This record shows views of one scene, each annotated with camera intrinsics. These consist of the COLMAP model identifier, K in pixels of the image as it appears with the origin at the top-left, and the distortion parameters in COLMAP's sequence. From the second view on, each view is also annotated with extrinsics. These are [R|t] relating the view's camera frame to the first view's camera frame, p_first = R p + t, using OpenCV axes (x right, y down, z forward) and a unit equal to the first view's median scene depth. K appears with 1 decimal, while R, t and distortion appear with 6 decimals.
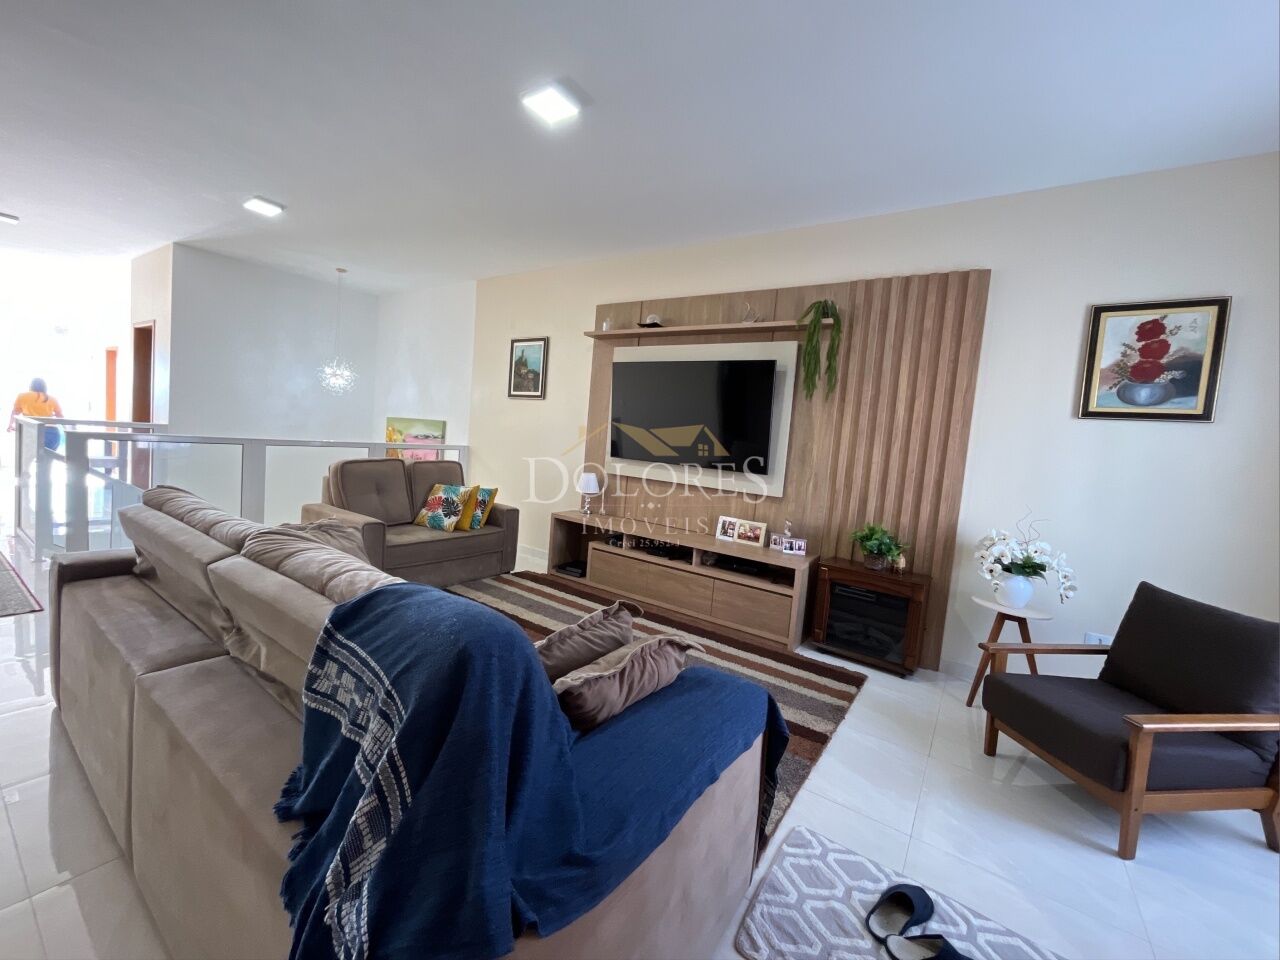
lens RADIAL K [[520.3, 0, 635.3], [0, 520.3, 473.7], [0, 0, 1]] dist [0.000984, -0.000962]
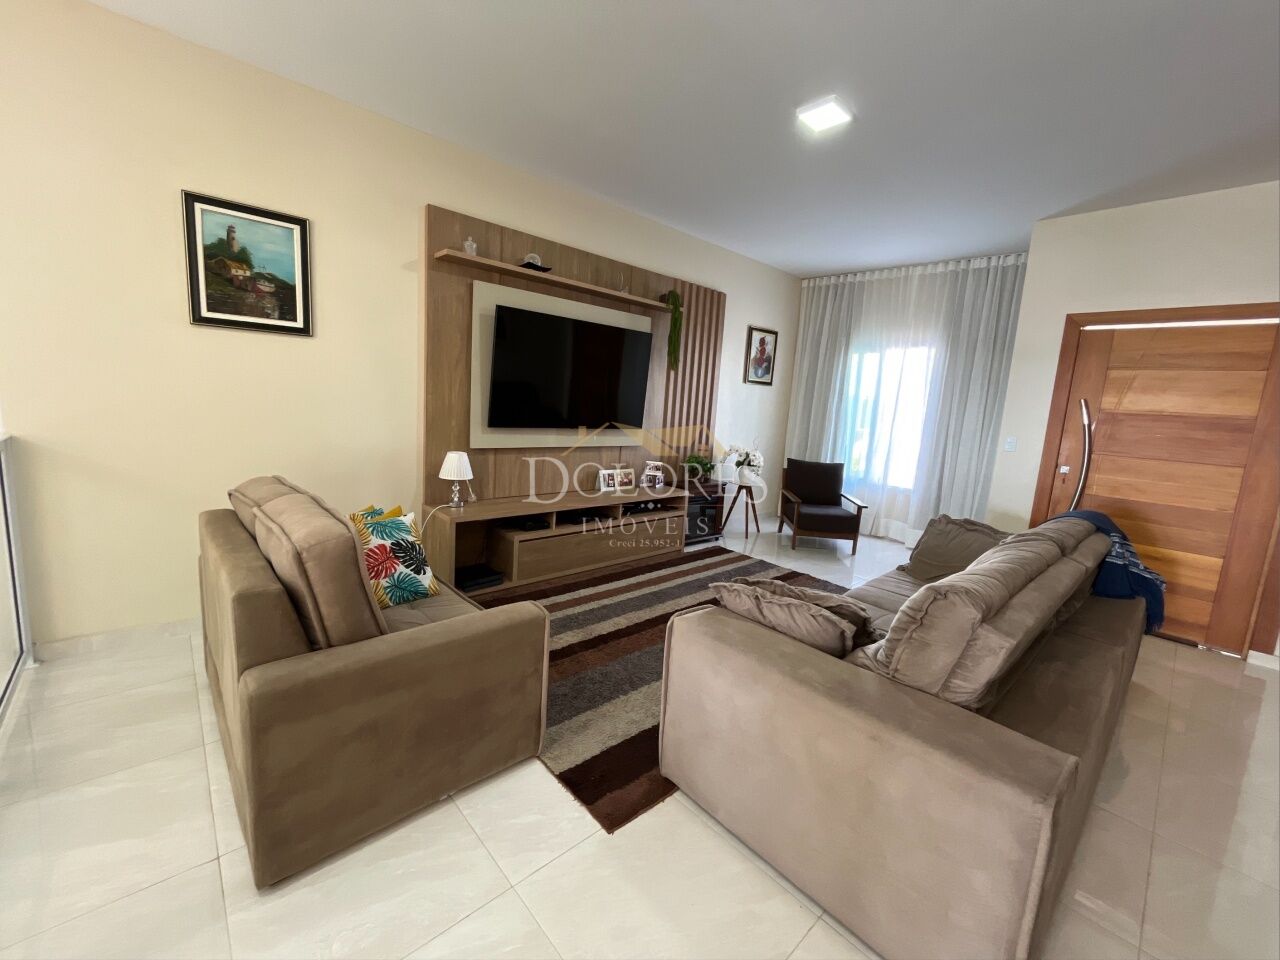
lens RADIAL K [[520.3, 0, 634.8], [0, 520.3, 477.7], [0, 0, 1]] dist [0.000984, -0.000962]
pose [[0.222222, -0.215532, 0.950875, -0.902555], [0.025792, 0.976219, 0.215249, -0.144188], [-0.974655, -0.023308, 0.222496, 0.719840]]
